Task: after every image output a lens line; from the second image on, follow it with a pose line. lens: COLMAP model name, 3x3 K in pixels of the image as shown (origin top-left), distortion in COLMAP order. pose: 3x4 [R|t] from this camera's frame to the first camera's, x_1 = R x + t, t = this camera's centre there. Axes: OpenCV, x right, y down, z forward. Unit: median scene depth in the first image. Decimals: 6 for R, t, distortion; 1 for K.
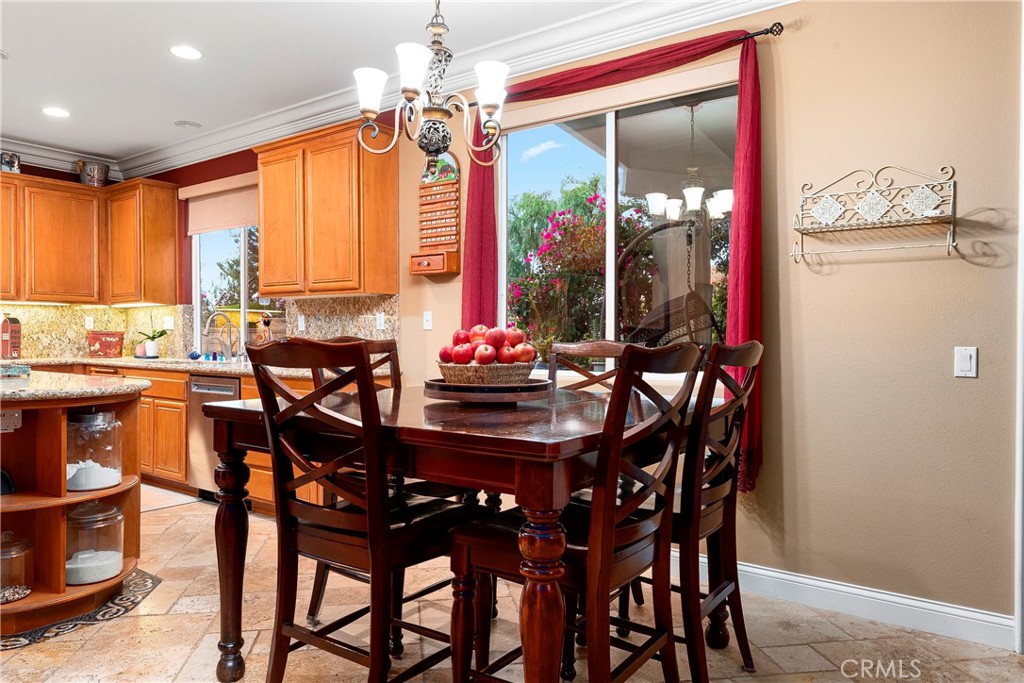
lens RADIAL K [[692.4, 0, 514.4], [0, 692.4, 345.9], [0, 0, 1]] dist [0.010073, 0.003072]
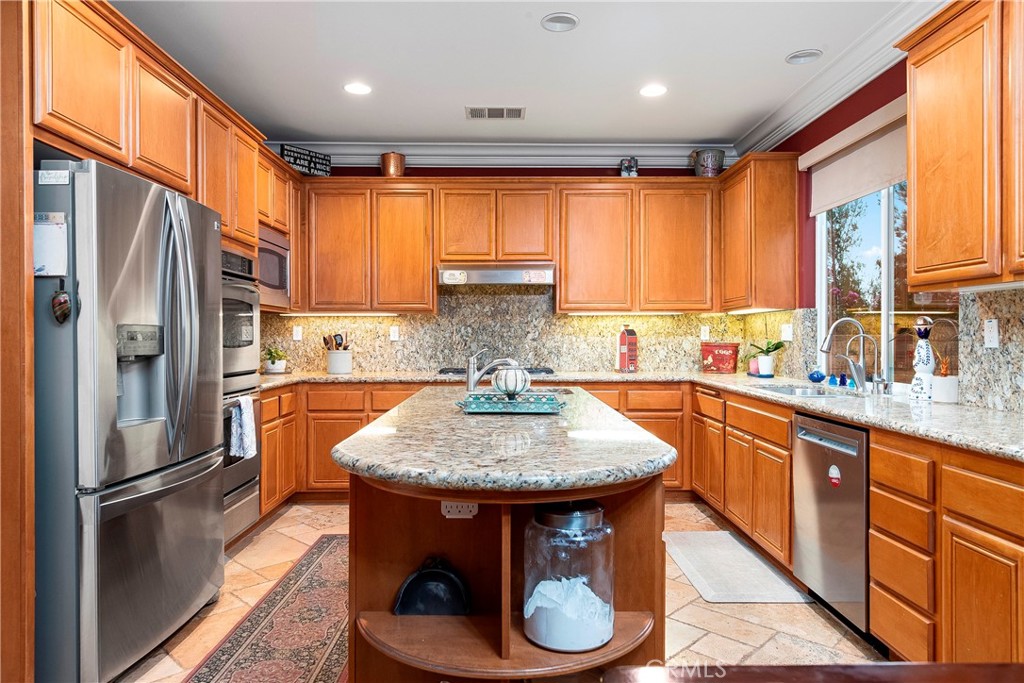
lens RADIAL K [[649.6, 0, 511.3], [0, 649.6, 343.3], [0, 0, 1]] dist [0.008479, -0.001139]
pose [[0.604508, 0.003831, -0.796590, -0.104140], [-0.006760, 0.999977, -0.000320, -0.019339], [0.796570, 0.005579, 0.604520, 0.319007]]
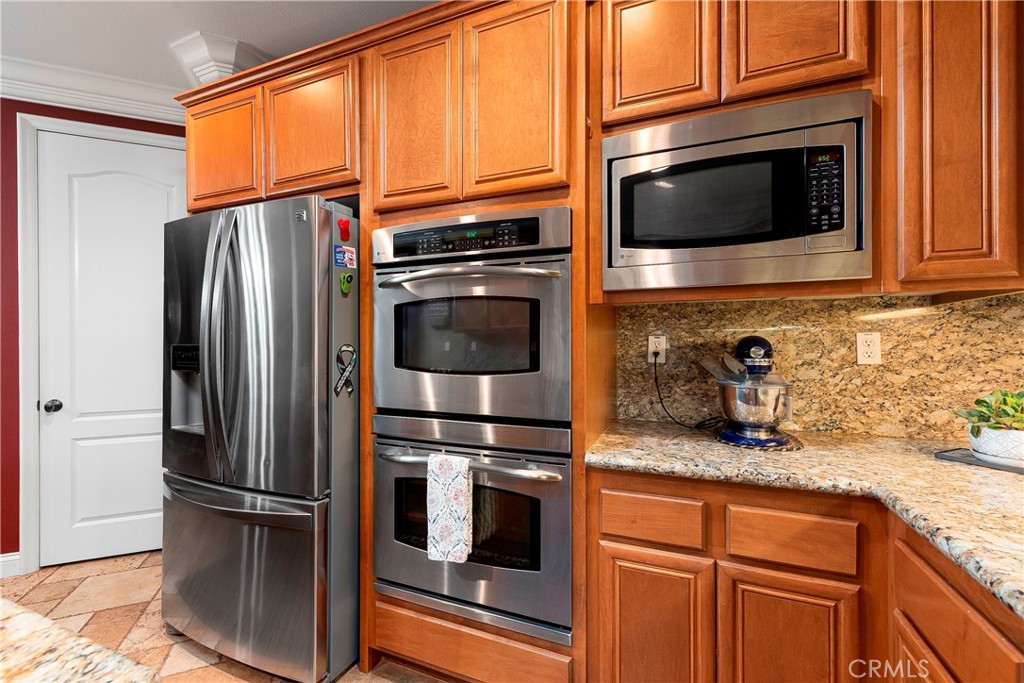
lens RADIAL K [[447.0, 0, 512.1], [0, 447.0, 342.8], [0, 0, 1]] dist [0.003360, 0.000128]
pose [[-0.974656, -0.002079, -0.223700, -0.699546], [-0.004400, 0.999942, 0.009877, -0.034413], [0.223666, 0.010611, -0.974608, 0.730888]]
